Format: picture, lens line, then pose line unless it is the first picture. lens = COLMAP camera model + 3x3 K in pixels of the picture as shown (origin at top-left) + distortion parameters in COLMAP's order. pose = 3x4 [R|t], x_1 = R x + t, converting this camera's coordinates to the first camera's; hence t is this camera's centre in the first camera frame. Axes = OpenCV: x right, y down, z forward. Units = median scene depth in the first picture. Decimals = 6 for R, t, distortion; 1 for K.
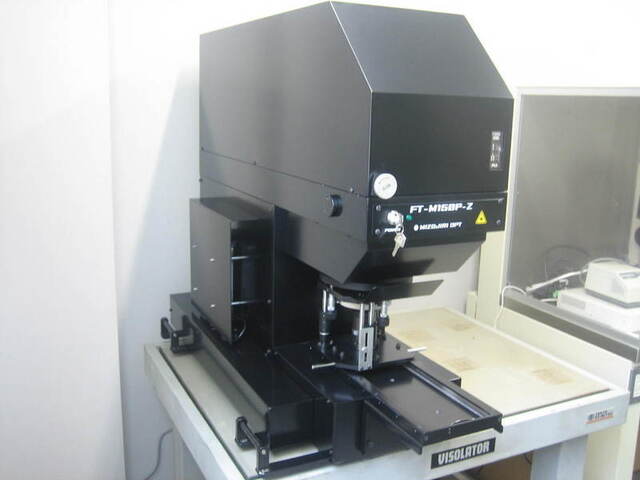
lens RADIAL K [[668.4, 0, 320.0], [0, 668.4, 240.0], [0, 0, 1]] dist [-0.121562, 0.001464]
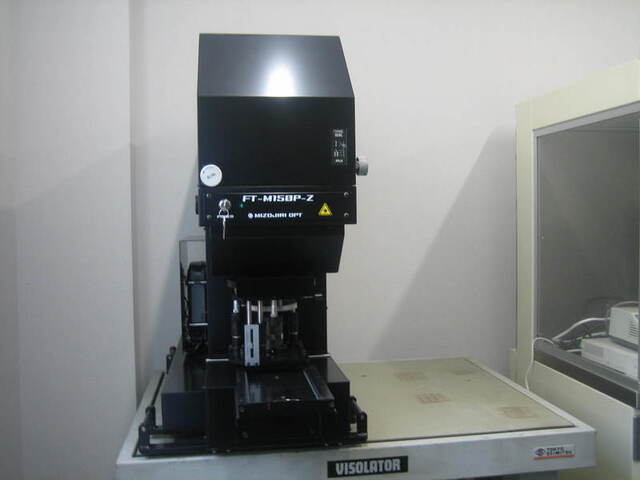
lens RADIAL K [[668.4, 0, 320.0], [0, 668.4, 240.0], [0, 0, 1]] dist [-0.121562, 0.001464]
pose [[0.950677, -0.024427, -0.309220, 0.462469], [-0.027816, 0.986164, -0.163420, 0.154466], [0.308934, 0.163961, 0.936844, 0.008105]]
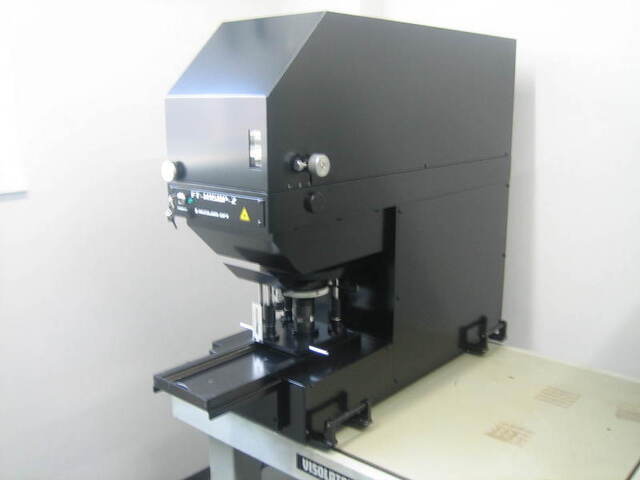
lens RADIAL K [[668.4, 0, 320.0], [0, 668.4, 240.0], [0, 0, 1]] dist [-0.121562, 0.001464]
pose [[0.382739, 0.176851, -0.906772, 1.009907], [-0.179993, 0.976973, 0.114569, -0.110127], [0.906153, 0.119363, 0.405757, 0.568880]]
